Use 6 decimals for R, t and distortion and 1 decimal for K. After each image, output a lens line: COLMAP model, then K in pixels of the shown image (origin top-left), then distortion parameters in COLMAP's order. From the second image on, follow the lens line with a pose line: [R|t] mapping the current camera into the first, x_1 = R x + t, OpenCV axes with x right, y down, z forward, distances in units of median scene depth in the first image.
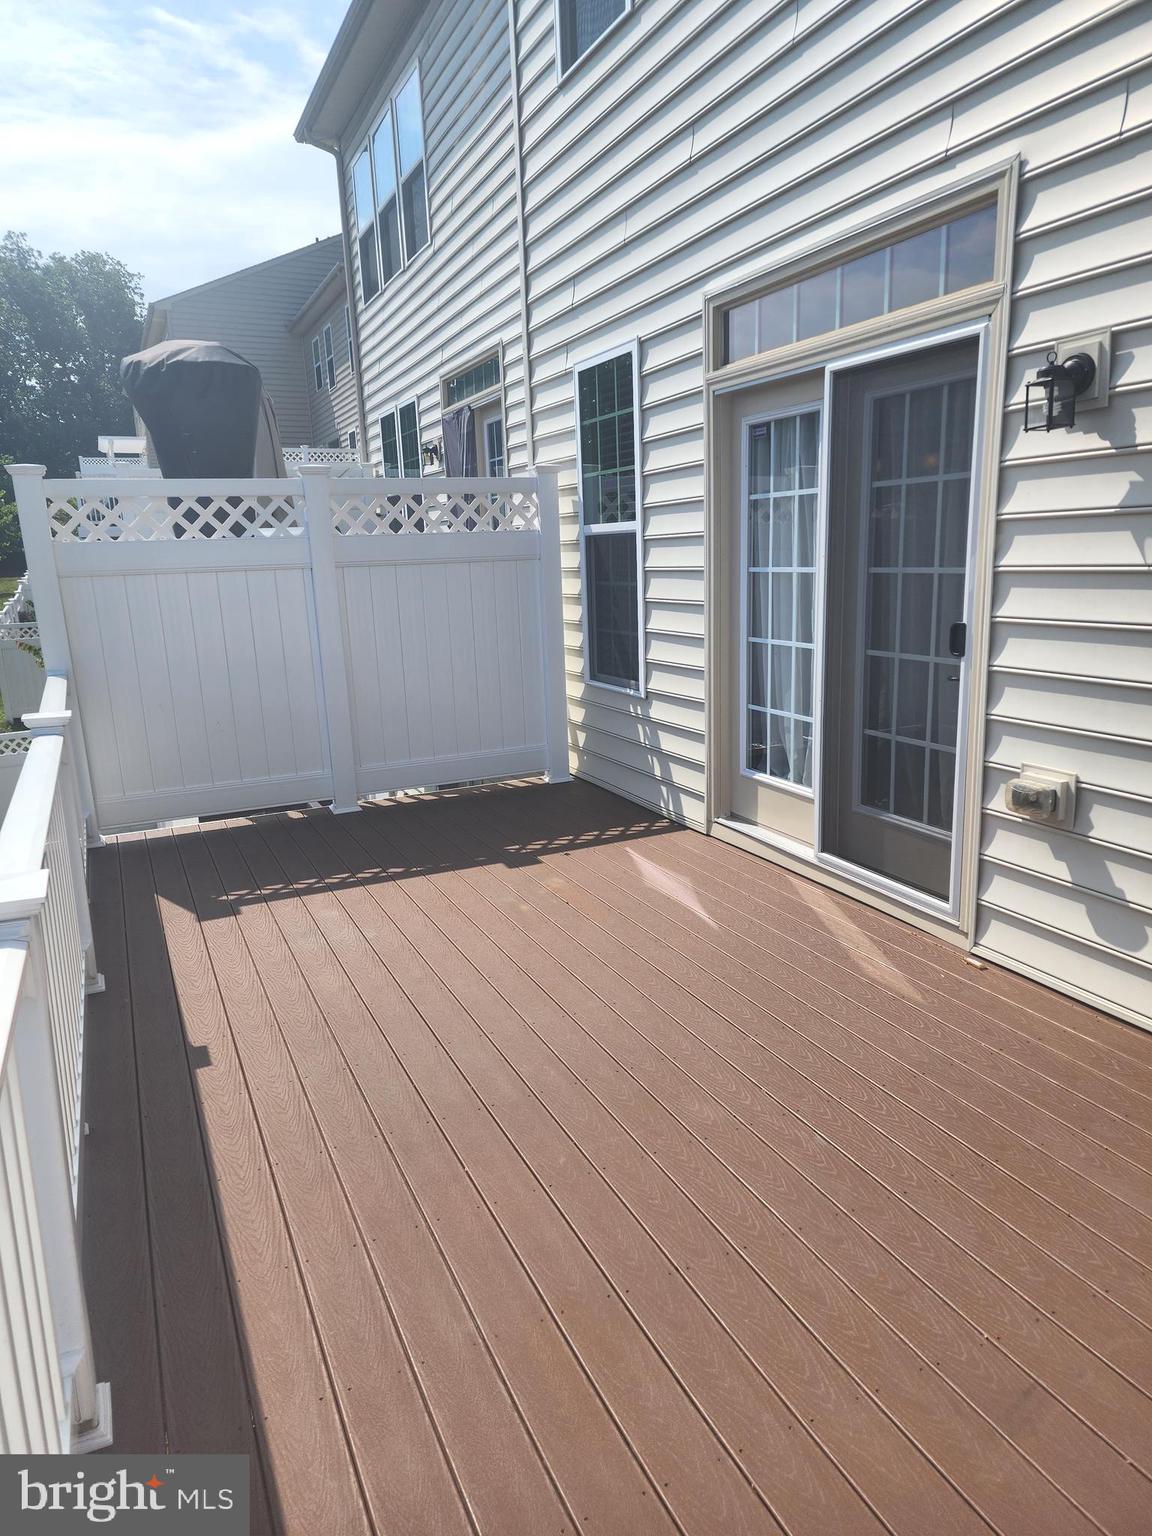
lens RADIAL K [[1043.9, 0, 568.6], [0, 1043.9, 760.5], [0, 0, 1]] dist [0.046114, -0.038230]
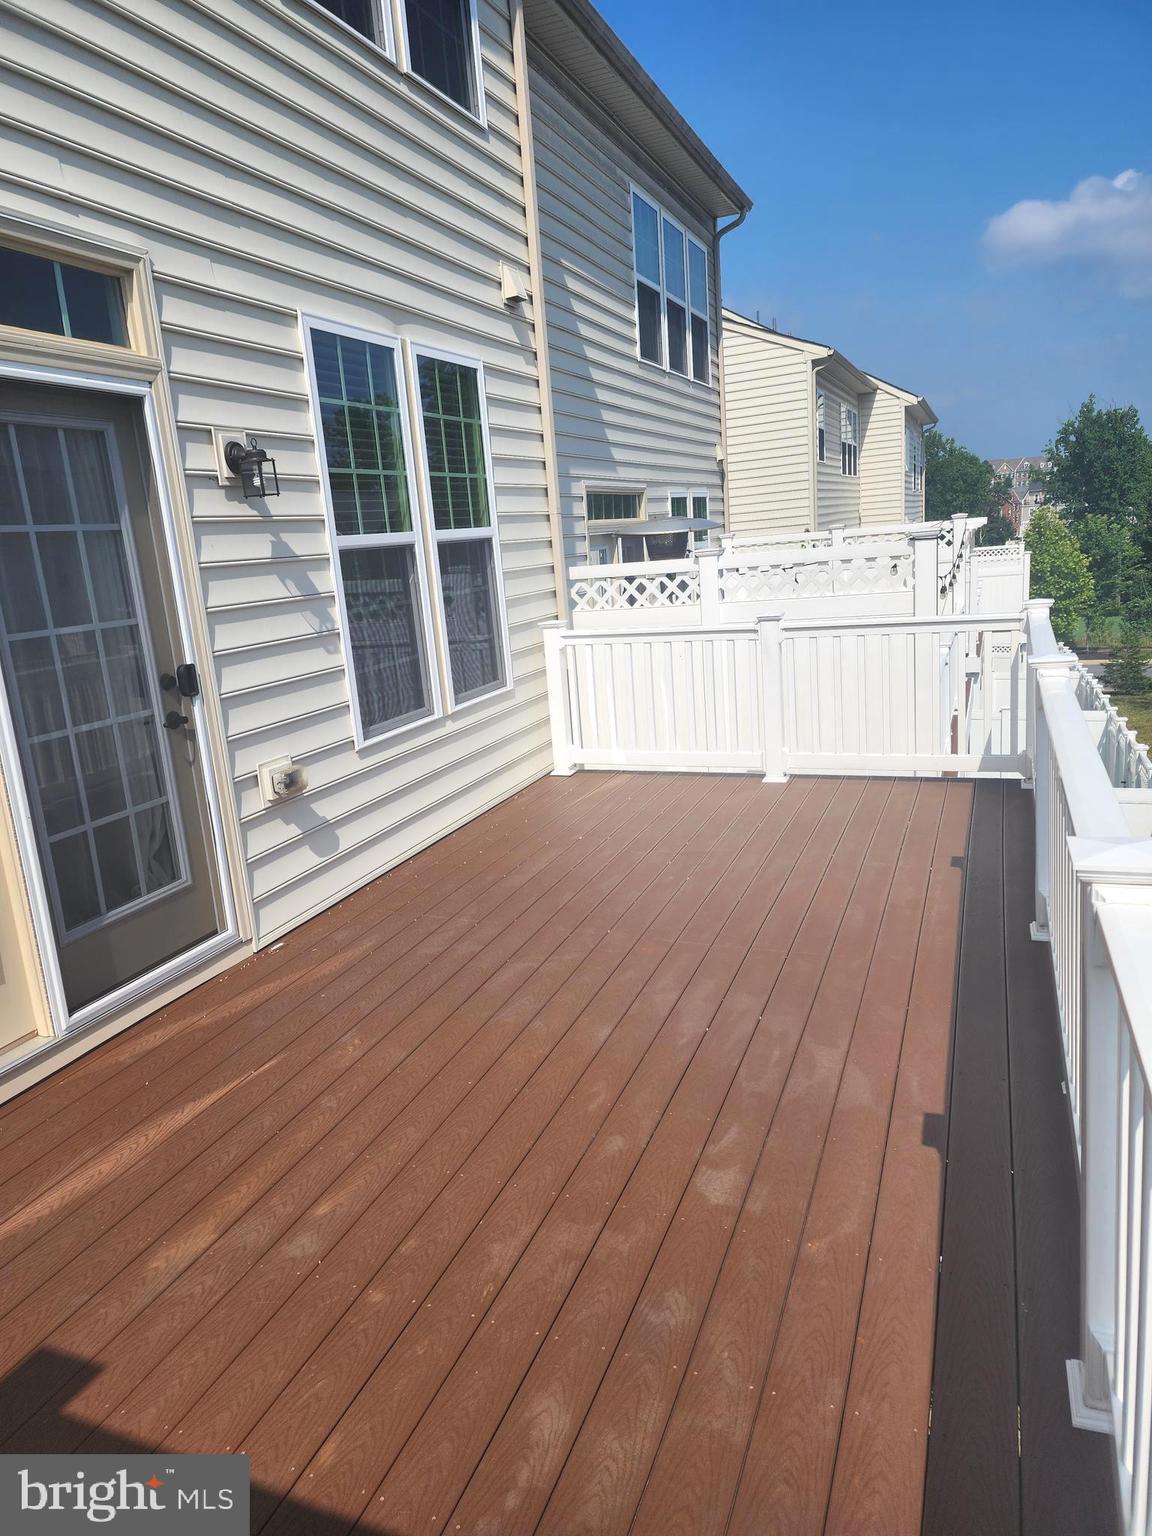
lens RADIAL K [[1043.9, 0, 564.7], [0, 1043.9, 774.5], [0, 0, 1]] dist [0.046114, -0.038230]
pose [[-0.693327, -0.055760, 0.718463, -0.701813], [0.256457, 0.912636, 0.318315, -0.287792], [-0.673444, 0.404951, -0.618456, 1.544234]]
